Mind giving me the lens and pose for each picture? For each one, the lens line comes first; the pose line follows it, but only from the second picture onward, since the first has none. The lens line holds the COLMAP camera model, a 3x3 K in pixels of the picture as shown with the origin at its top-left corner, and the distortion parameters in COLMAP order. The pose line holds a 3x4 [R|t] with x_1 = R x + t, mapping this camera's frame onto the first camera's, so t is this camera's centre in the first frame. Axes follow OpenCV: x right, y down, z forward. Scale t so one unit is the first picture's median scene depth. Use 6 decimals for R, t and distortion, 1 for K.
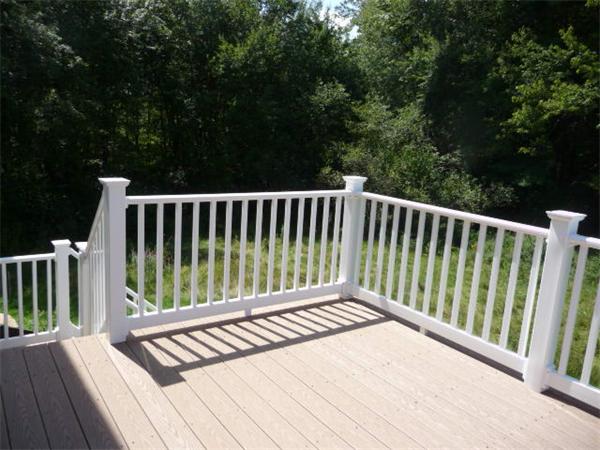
lens RADIAL K [[480.1, 0, 300.0], [0, 480.1, 225.0], [0, 0, 1]] dist [0.001854, 0.004222]
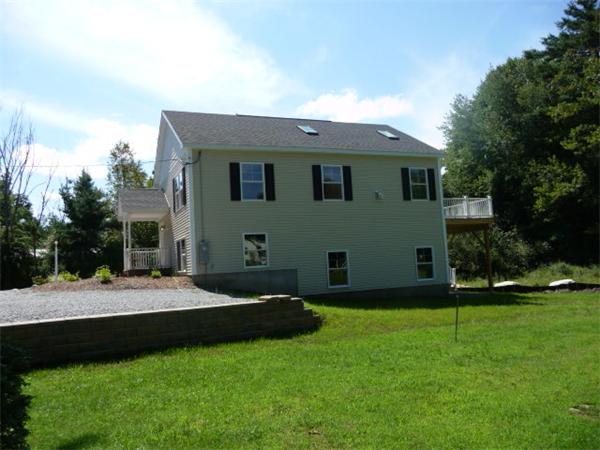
lens RADIAL K [[480.1, 0, 300.0], [0, 480.1, 225.0], [0, 0, 1]] dist [0.001854, 0.004222]
pose [[0.968188, -0.145635, -0.203478, -0.065698], [0.081842, 0.952758, -0.292497, 0.287999], [0.236463, 0.266539, 0.934367, -0.831589]]
